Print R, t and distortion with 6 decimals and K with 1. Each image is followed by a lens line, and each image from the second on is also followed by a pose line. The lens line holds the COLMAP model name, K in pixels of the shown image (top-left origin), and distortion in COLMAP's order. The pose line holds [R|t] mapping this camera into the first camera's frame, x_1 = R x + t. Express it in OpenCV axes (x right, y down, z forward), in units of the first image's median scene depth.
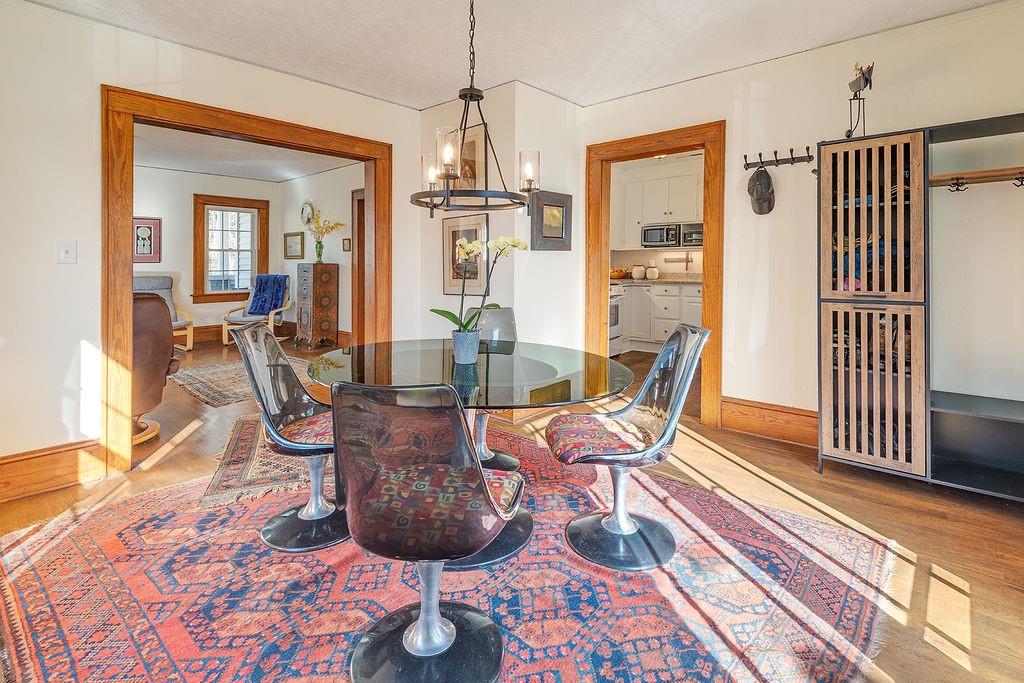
lens RADIAL K [[493.2, 0, 513.3], [0, 493.2, 255.3], [0, 0, 1]] dist [0.001964, -0.000307]
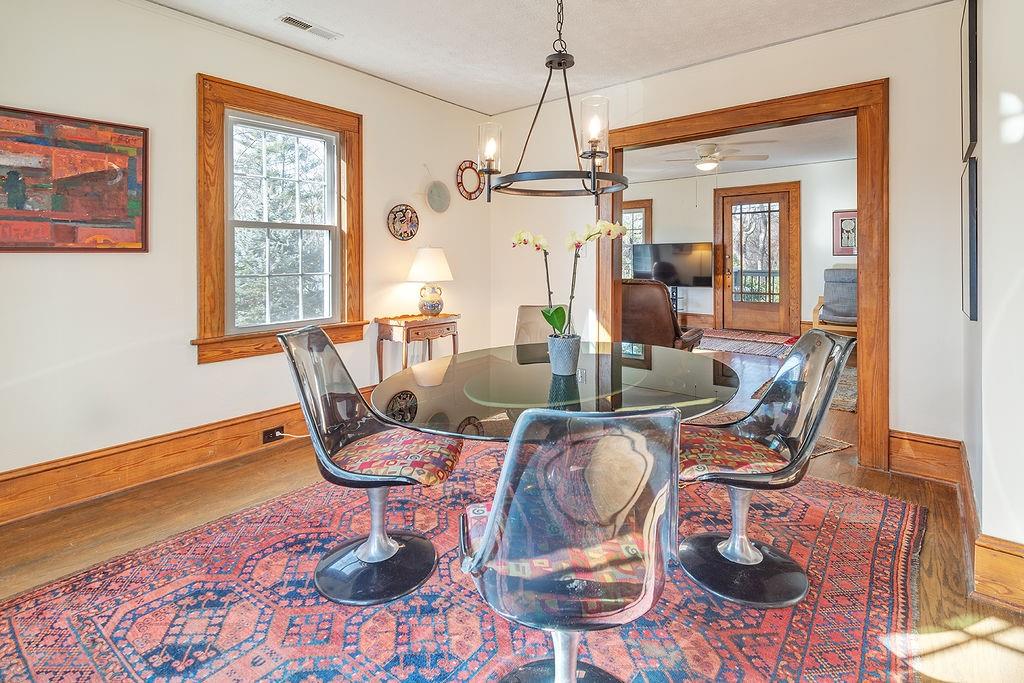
lens RADIAL K [[493.2, 0, 513.3], [0, 493.2, 255.3], [0, 0, 1]] dist [0.001964, -0.000307]
pose [[0.031423, -0.001203, -0.999505, 0.745112], [0.019435, 0.999811, -0.000592, 0.008473], [0.999317, -0.019407, 0.031441, 0.880081]]
